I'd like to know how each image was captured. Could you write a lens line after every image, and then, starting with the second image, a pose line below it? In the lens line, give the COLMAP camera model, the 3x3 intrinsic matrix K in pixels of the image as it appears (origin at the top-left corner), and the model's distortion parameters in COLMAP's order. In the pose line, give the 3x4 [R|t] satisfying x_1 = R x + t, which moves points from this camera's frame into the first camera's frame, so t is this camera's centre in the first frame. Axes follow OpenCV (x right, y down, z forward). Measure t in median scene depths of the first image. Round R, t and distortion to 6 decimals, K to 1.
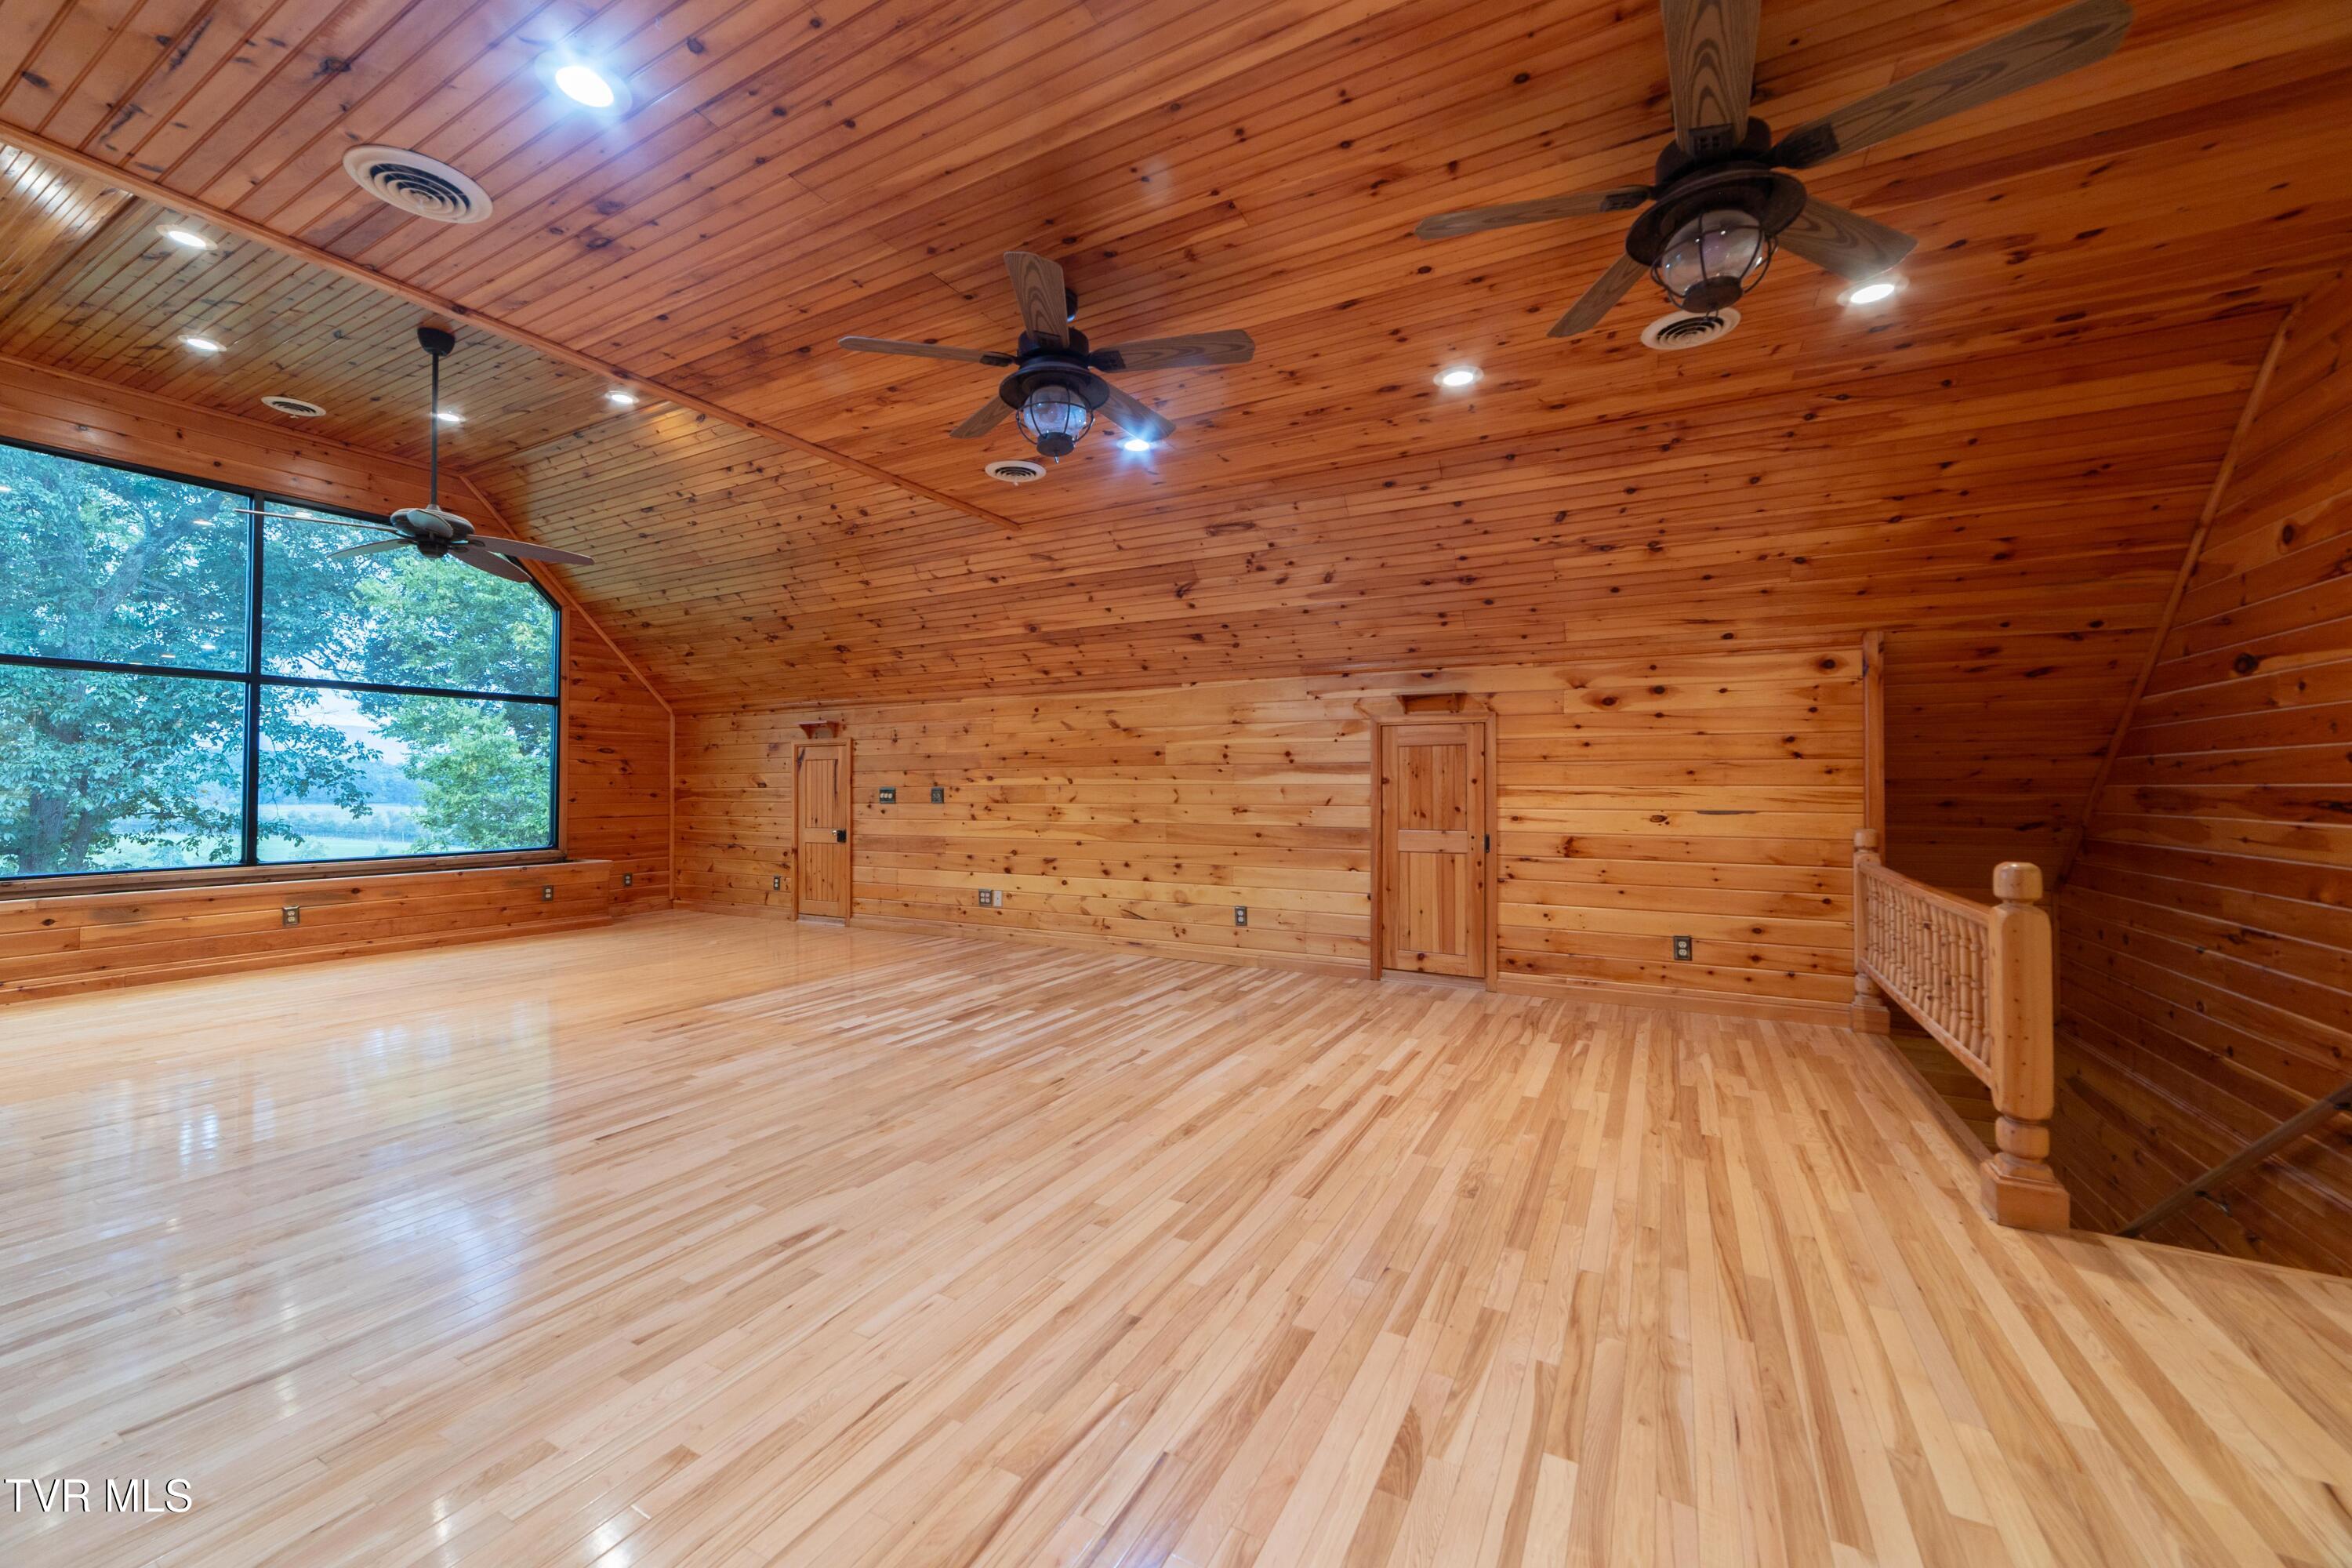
lens RADIAL K [[916.0, 0, 1176.0], [0, 916.0, 784.0], [0, 0, 1]] dist [0.000681, 0.000104]
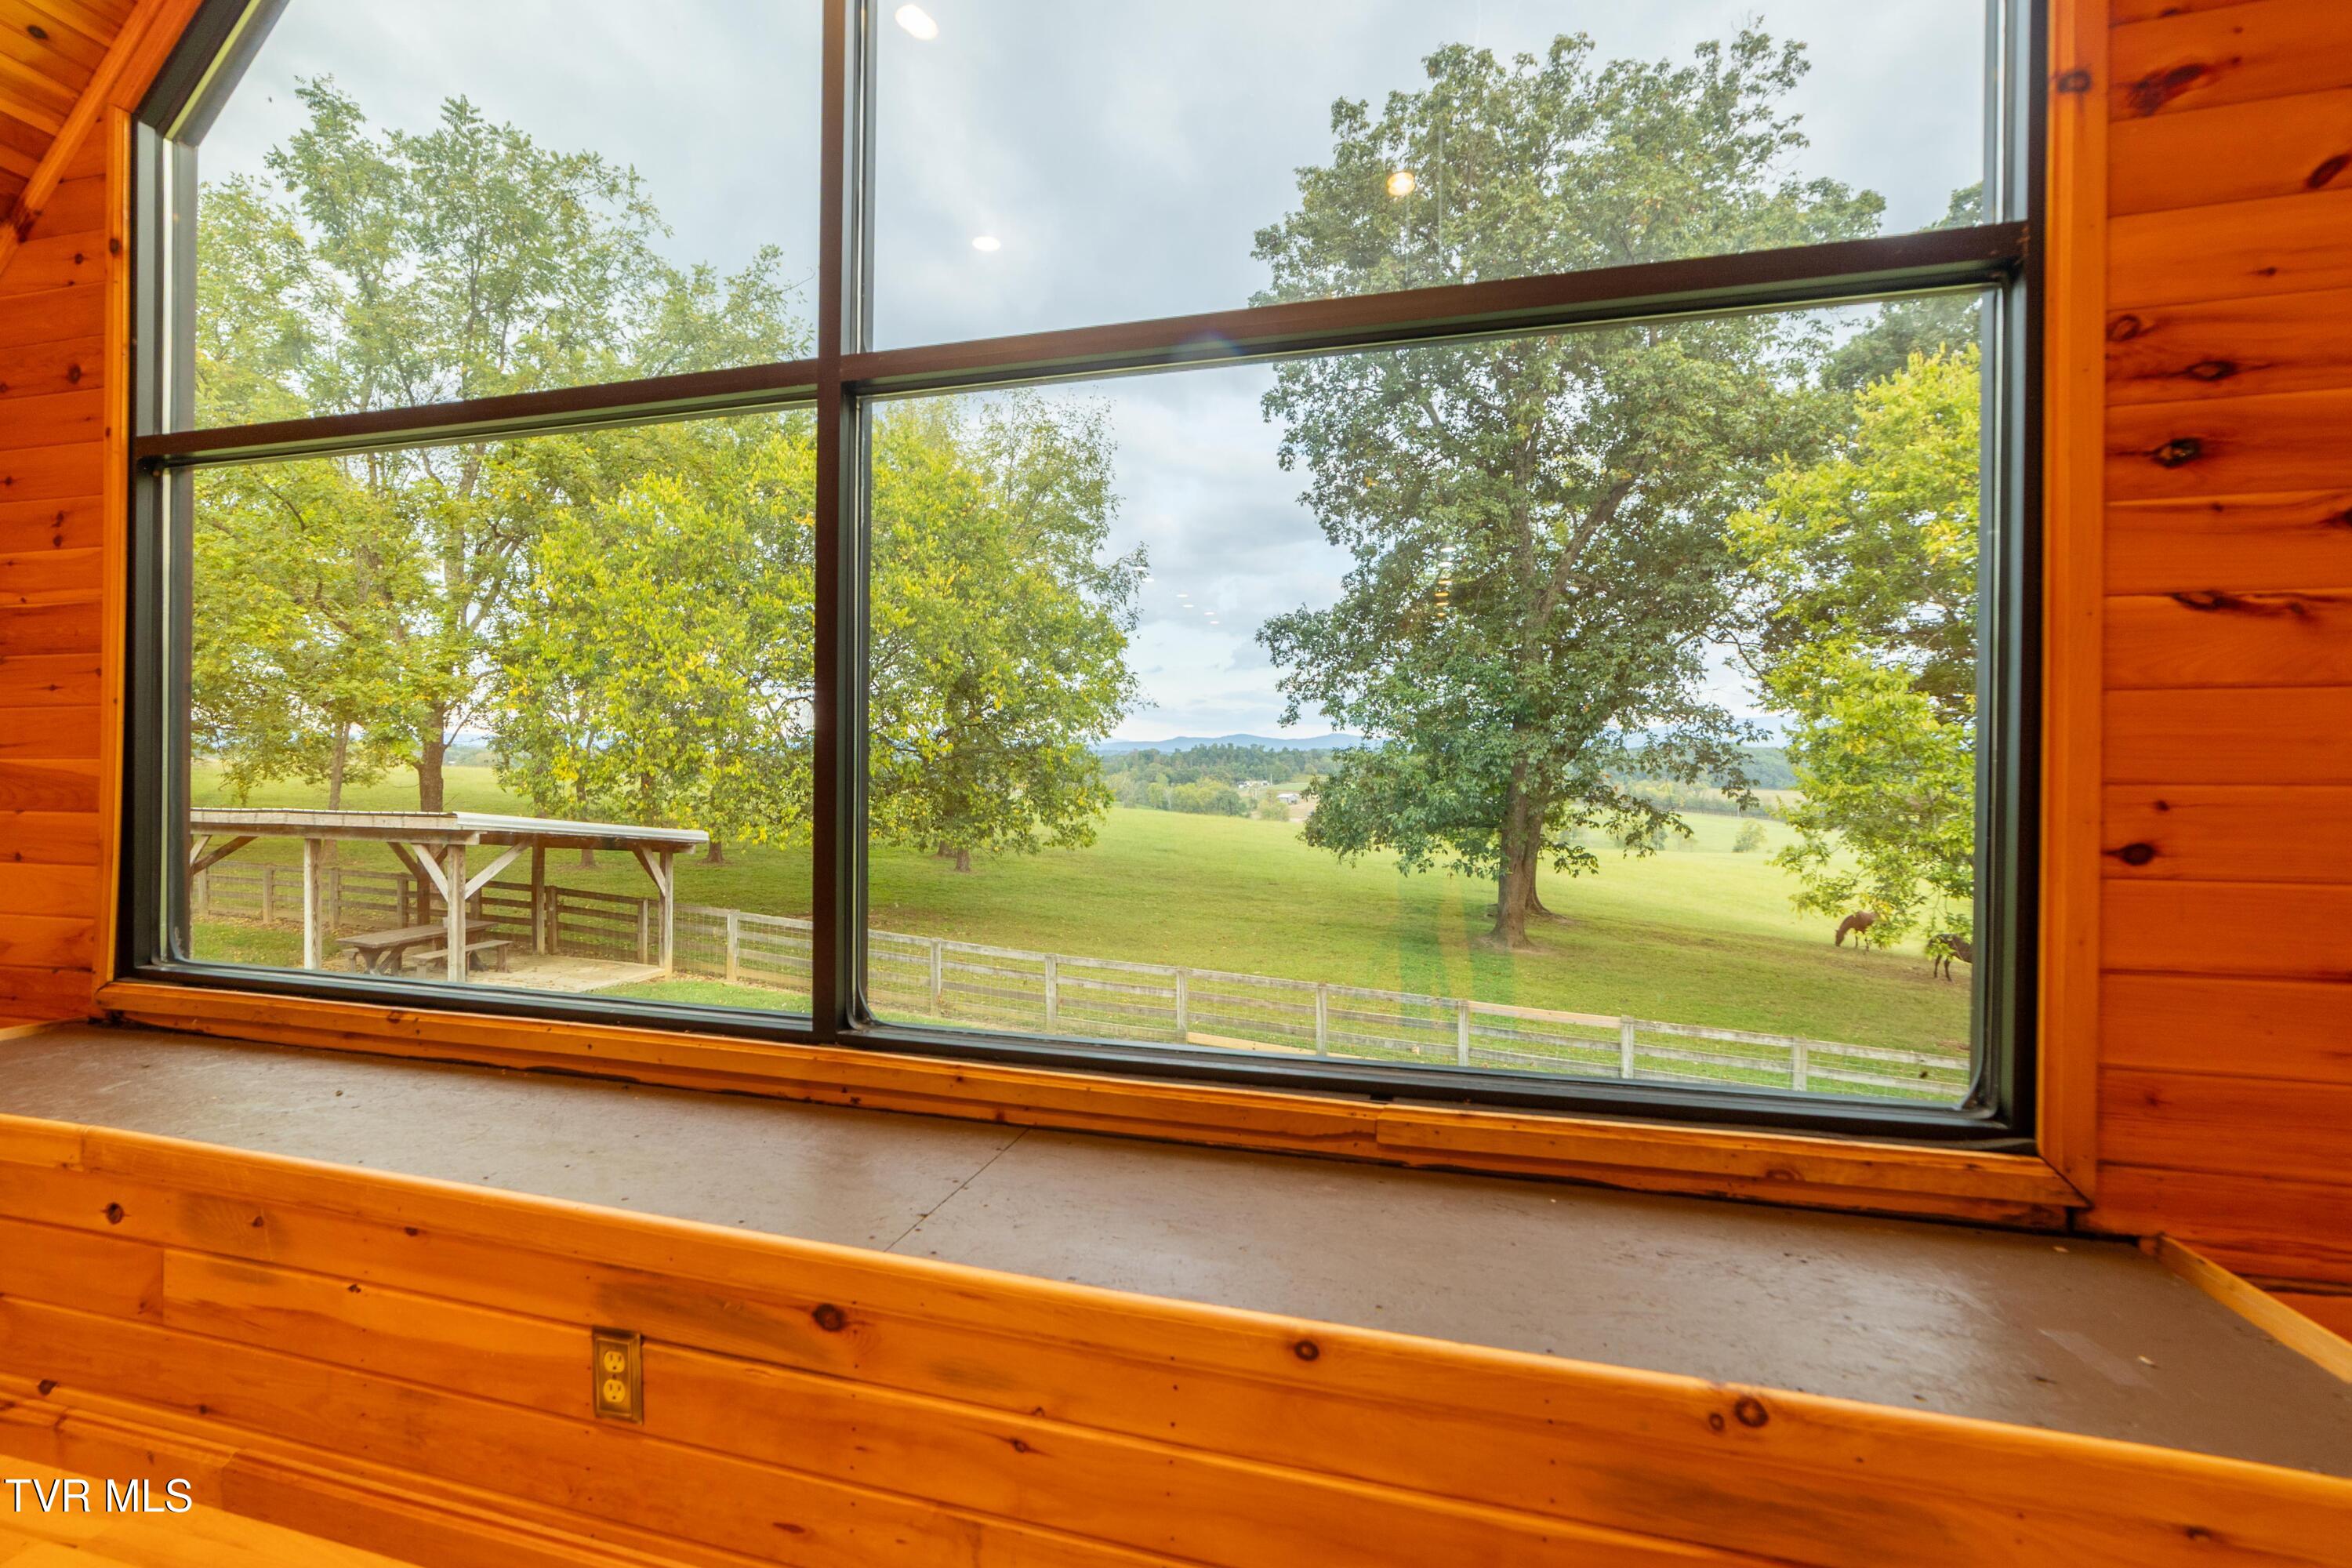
lens RADIAL K [[916.0, 0, 1176.0], [0, 916.0, 784.0], [0, 0, 1]] dist [0.000681, 0.000104]
pose [[0.242468, 0.018682, -0.969979, -0.213835], [-0.004502, 0.999825, 0.018132, 0.000618], [0.970149, -0.000029, 0.242510, 0.315689]]
